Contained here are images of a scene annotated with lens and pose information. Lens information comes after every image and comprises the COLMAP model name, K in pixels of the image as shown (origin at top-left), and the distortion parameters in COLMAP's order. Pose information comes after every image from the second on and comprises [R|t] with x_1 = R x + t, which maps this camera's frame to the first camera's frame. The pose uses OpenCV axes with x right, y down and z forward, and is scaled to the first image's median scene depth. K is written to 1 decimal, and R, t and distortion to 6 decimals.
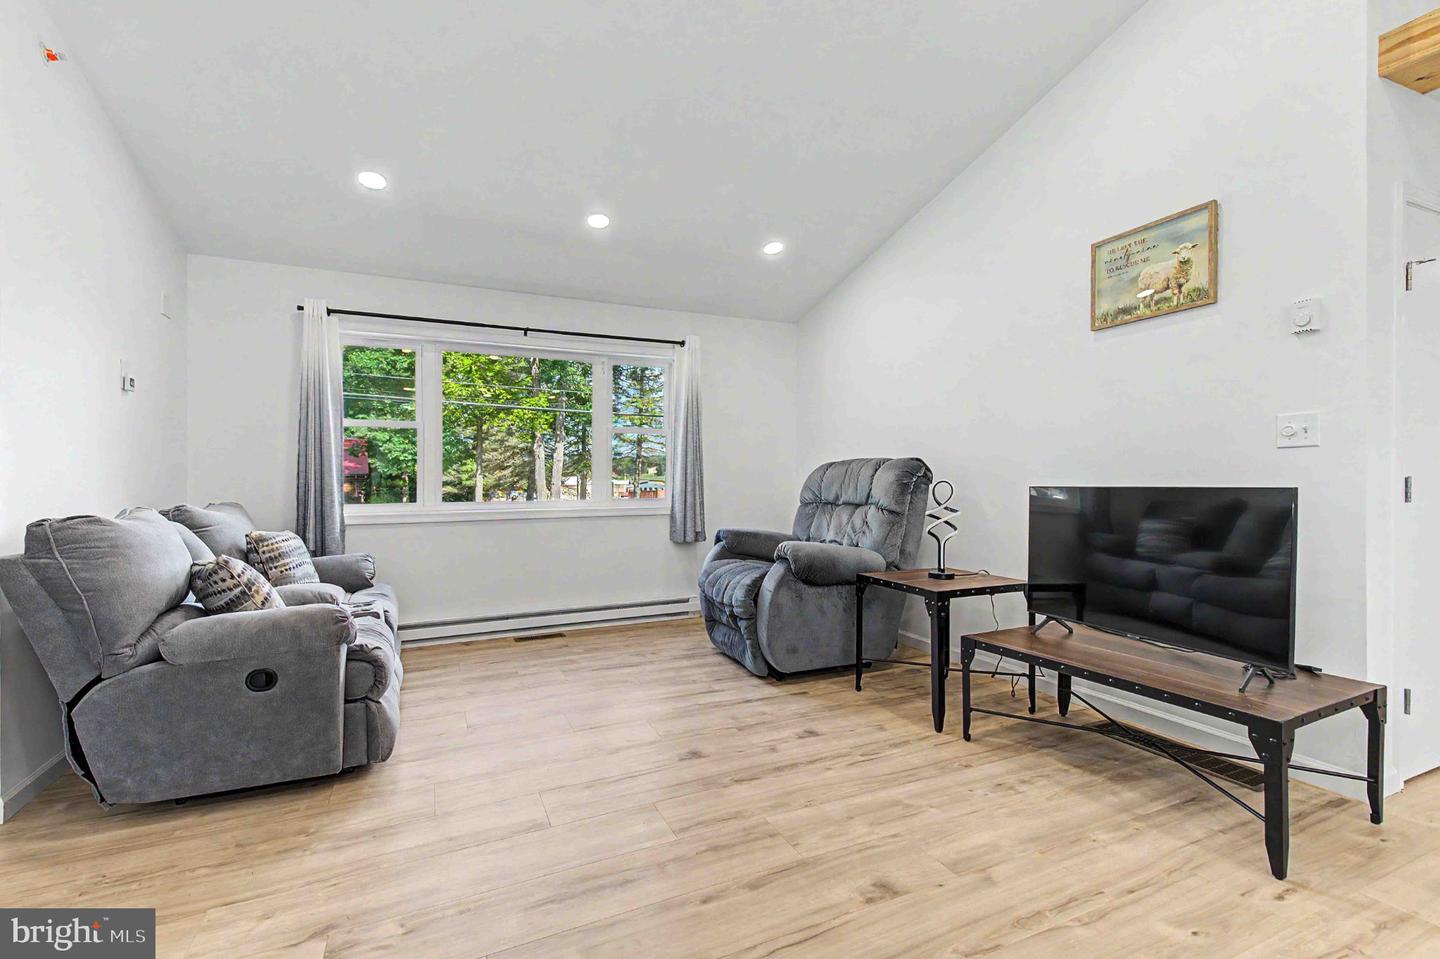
lens RADIAL K [[634.7, 0, 702.9], [0, 634.7, 483.5], [0, 0, 1]] dist [0.022270, -0.003789]
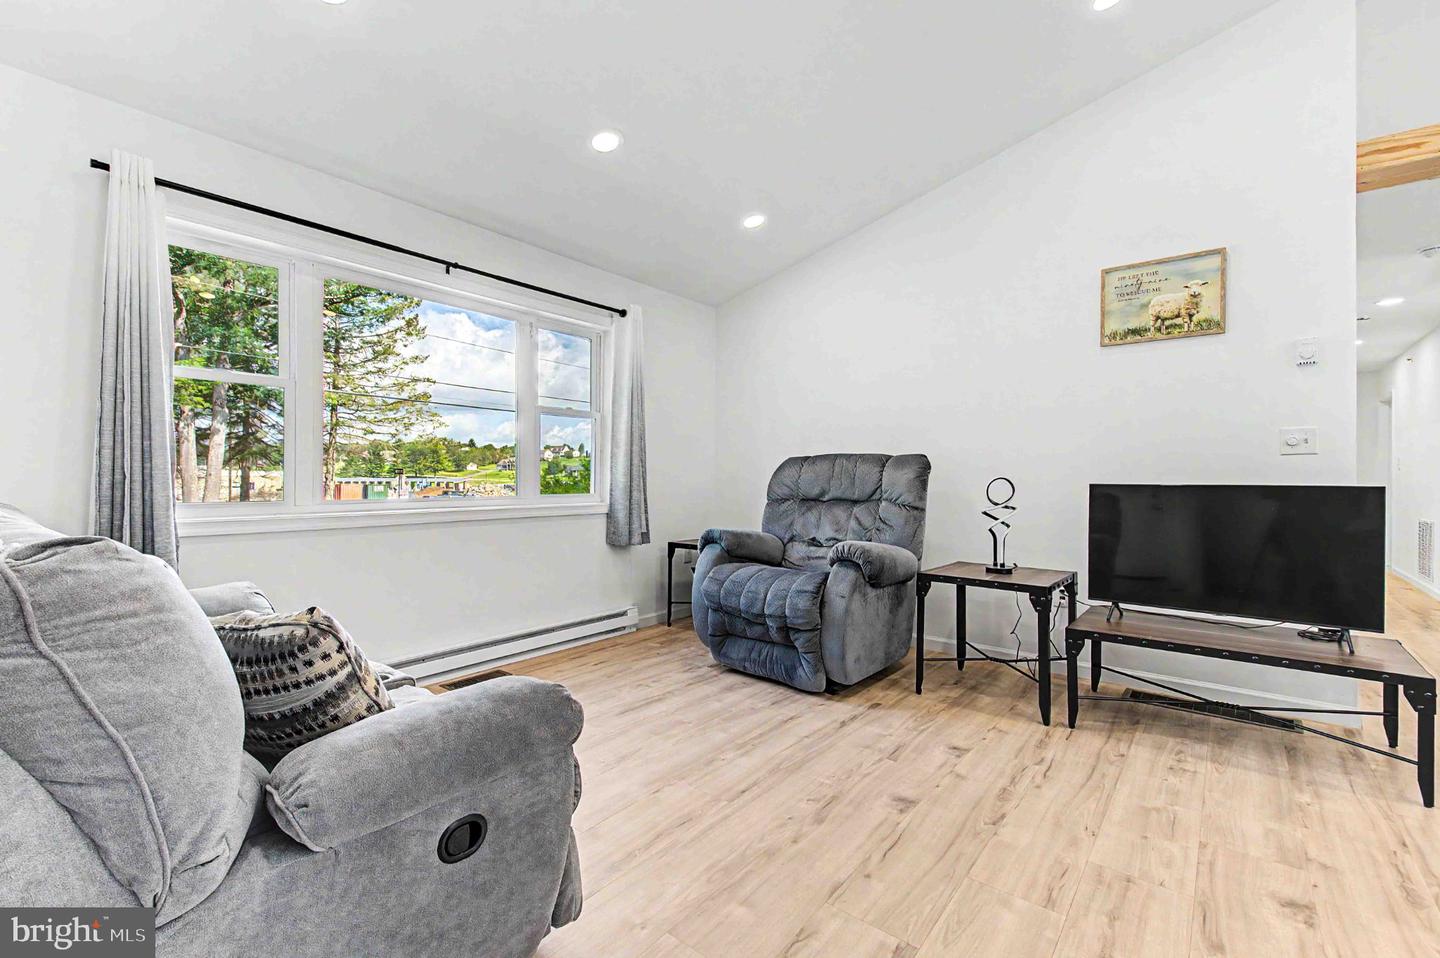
lens RADIAL K [[634.7, 0, 698.7], [0, 634.7, 480.4], [0, 0, 1]] dist [0.022270, -0.003789]
pose [[0.892234, 0.010724, 0.451446, -0.535969], [-0.012012, 0.999928, -0.000013, 0.006448], [-0.451414, -0.005411, 0.892298, 0.314963]]
